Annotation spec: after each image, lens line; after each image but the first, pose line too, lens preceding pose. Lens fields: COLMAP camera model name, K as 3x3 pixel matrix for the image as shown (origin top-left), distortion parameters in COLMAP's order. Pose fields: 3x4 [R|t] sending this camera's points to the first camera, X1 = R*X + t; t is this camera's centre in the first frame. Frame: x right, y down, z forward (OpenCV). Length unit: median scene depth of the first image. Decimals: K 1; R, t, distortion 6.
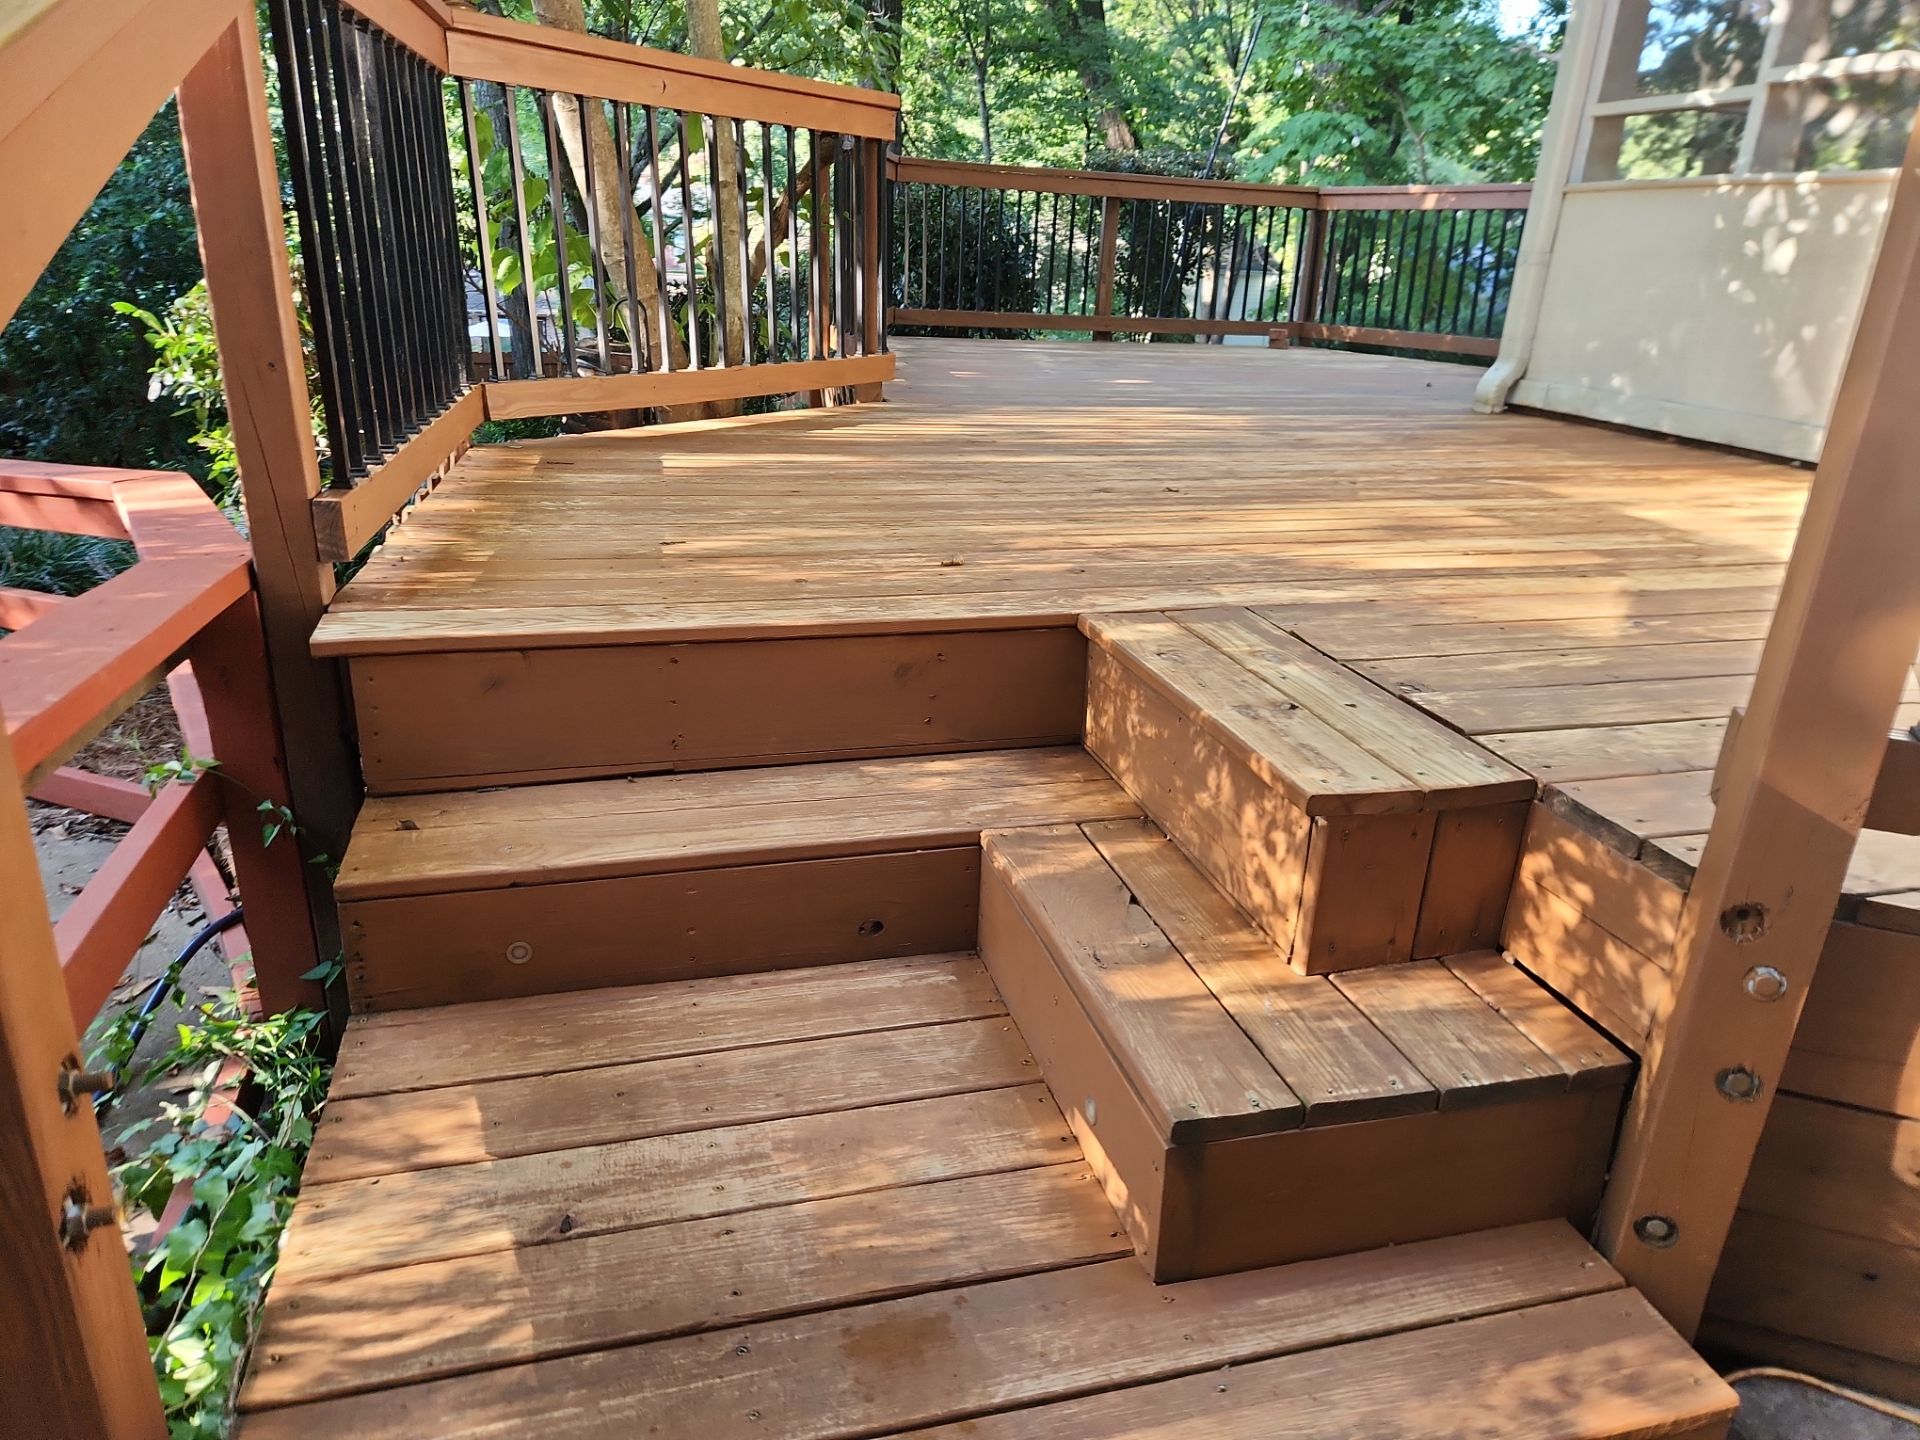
lens RADIAL K [[1263.4, 0, 963.4], [0, 1263.4, 731.2], [0, 0, 1]] dist [0.027808, -0.006325]
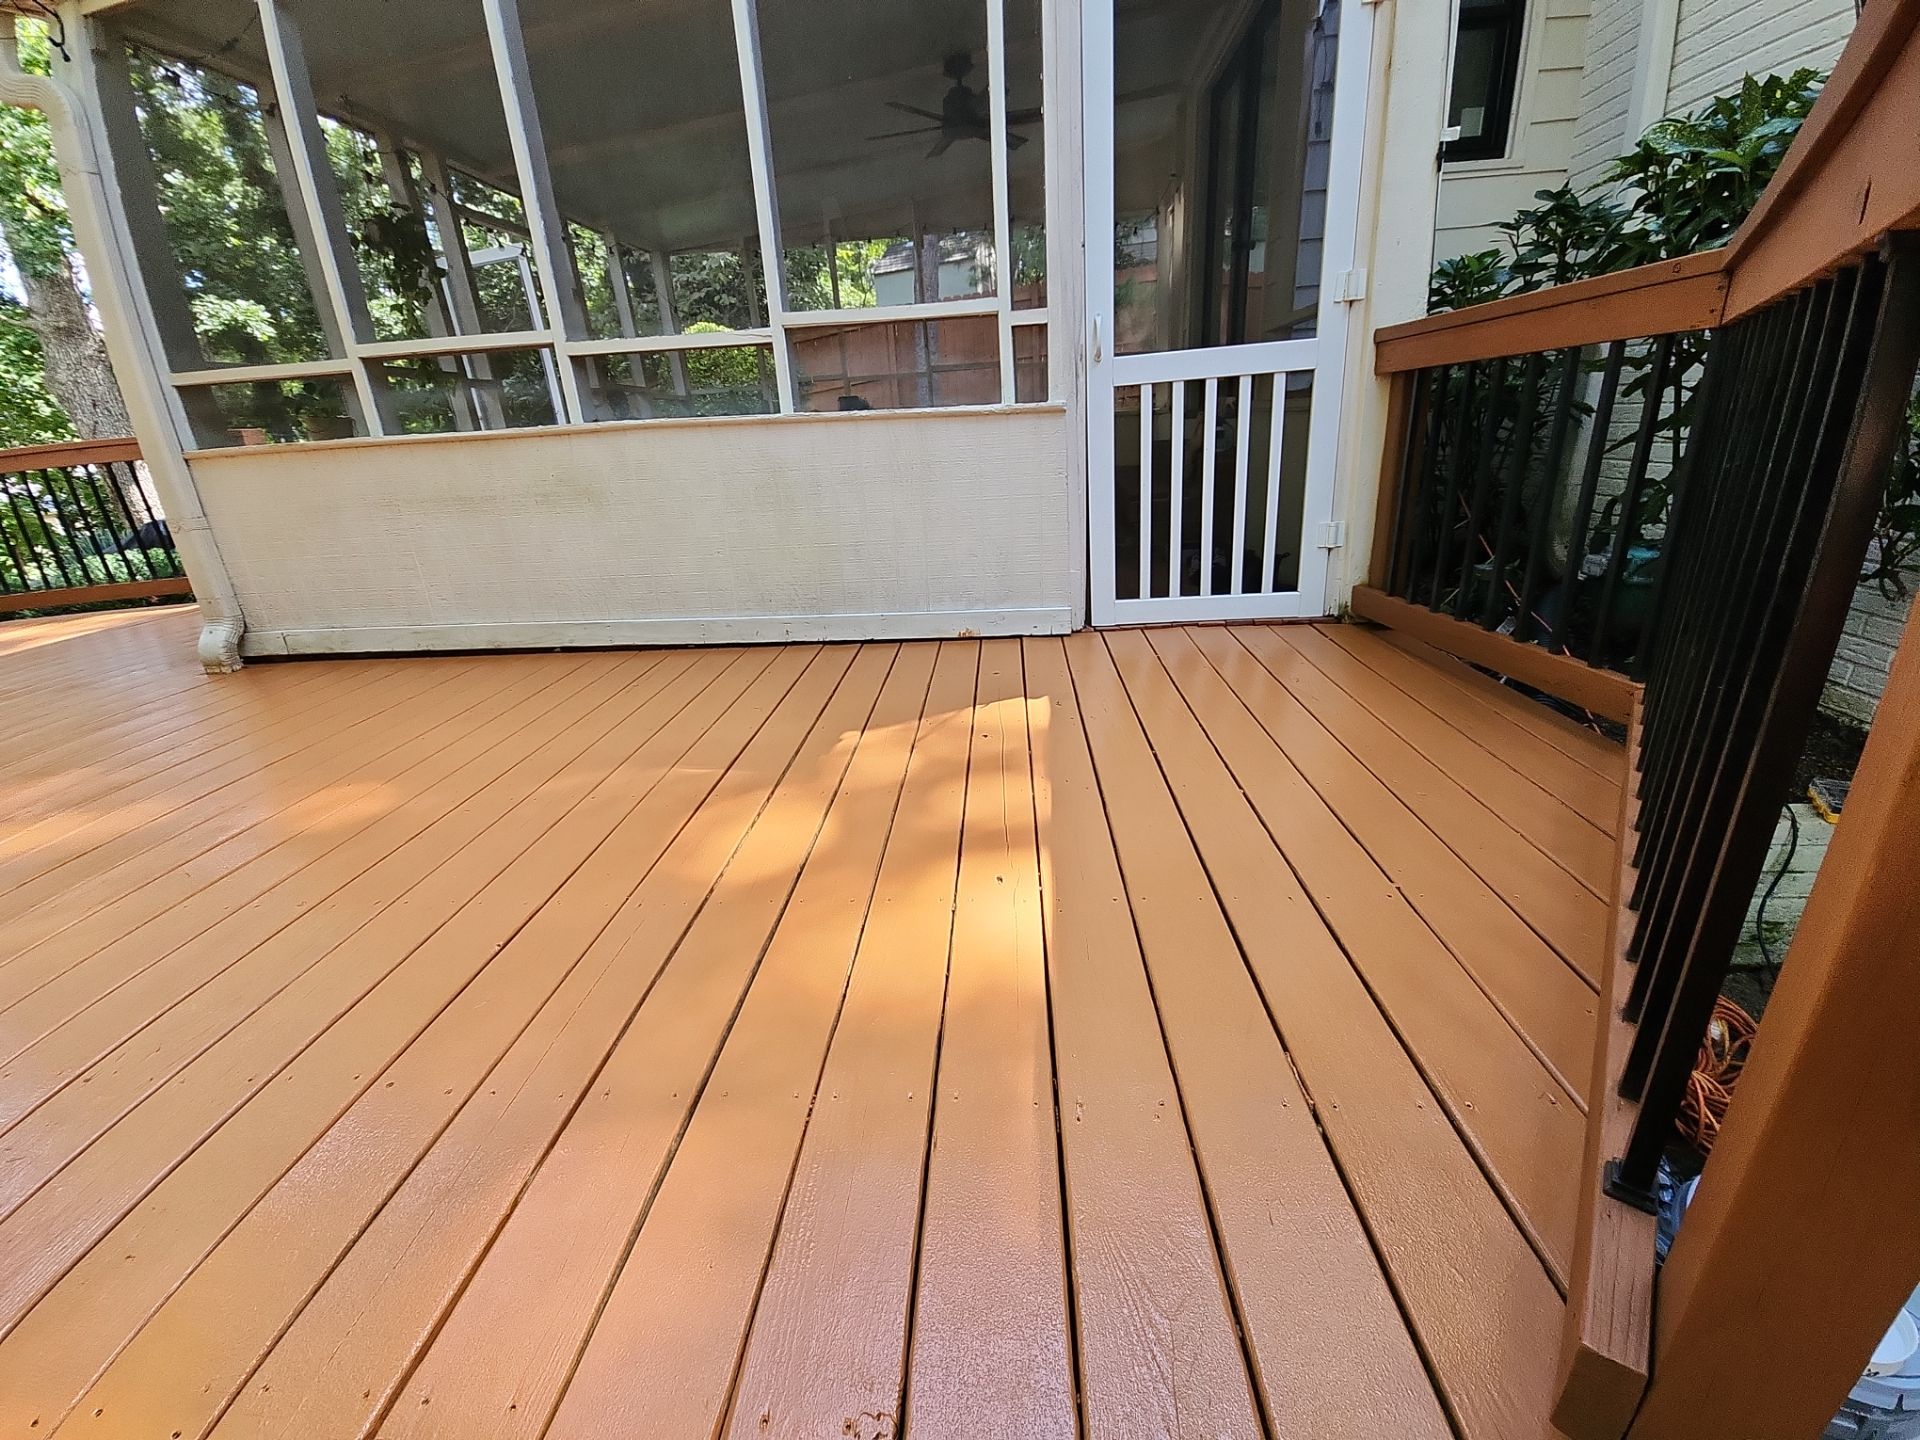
lens RADIAL K [[769.7, 0, 956.4], [0, 769.7, 726.7], [0, 0, 1]] dist [0.004639, -0.005883]
pose [[0.331190, -0.405966, 0.851766, 0.233771], [0.406050, 0.876169, 0.259713, -0.489807], [-0.851726, 0.259845, 0.455021, 0.861156]]
